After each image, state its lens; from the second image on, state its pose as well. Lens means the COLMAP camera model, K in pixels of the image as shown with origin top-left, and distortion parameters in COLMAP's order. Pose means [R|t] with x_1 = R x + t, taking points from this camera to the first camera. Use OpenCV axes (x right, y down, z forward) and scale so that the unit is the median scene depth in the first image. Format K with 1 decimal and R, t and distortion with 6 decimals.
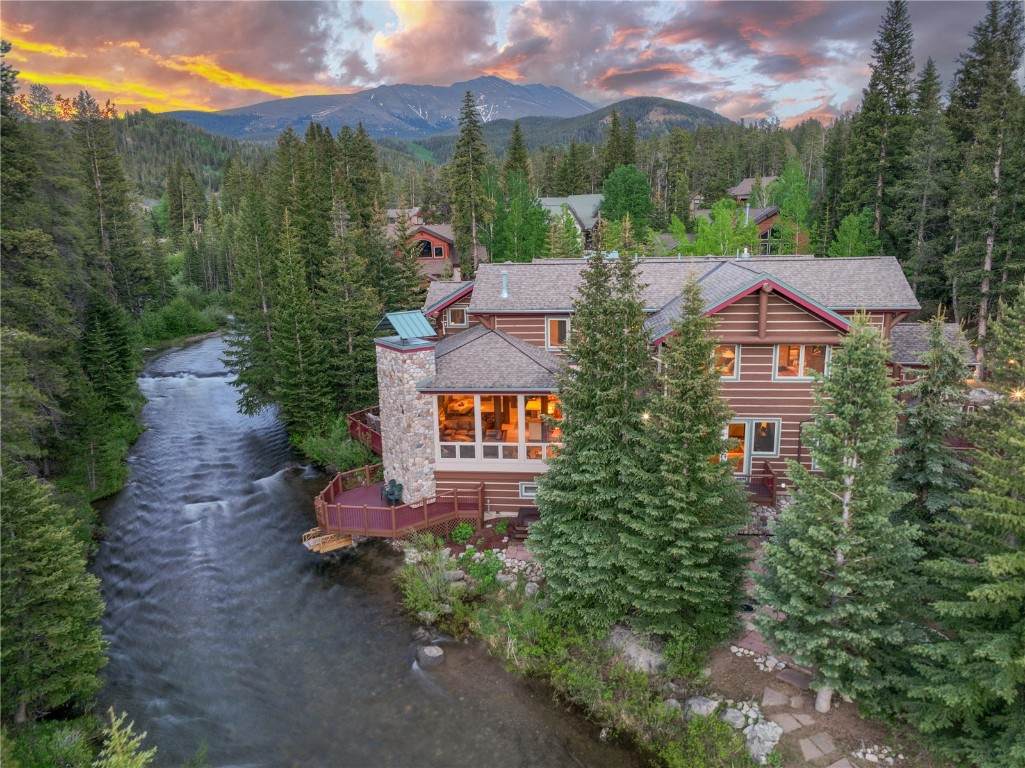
lens RADIAL K [[736.7, 0, 512.5], [0, 736.7, 384.0], [0, 0, 1]] dist [0.026296, -0.000362]
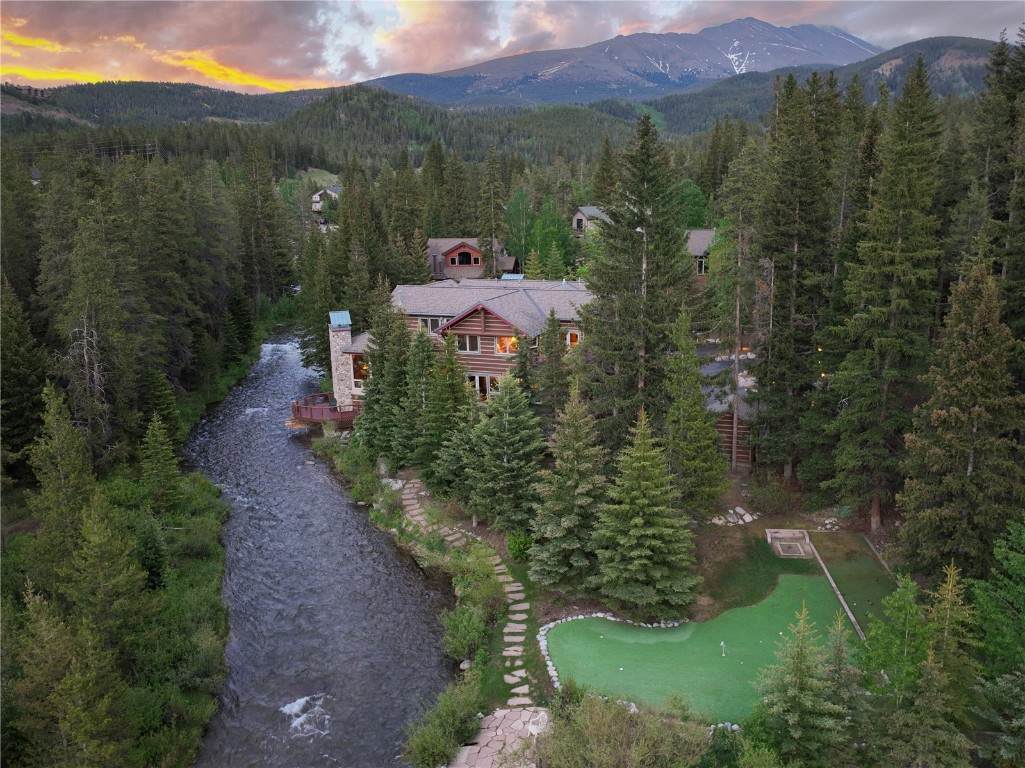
lens RADIAL K [[825.0, 0, 512.5], [0, 825.0, 384.0], [0, 0, 1]] dist [0.006396, 0.001878]
pose [[0.964326, 0.062635, -0.257202, 0.550862], [-0.060495, 0.998037, 0.016233, 0.019800], [0.257713, -0.000094, 0.966221, -0.631553]]
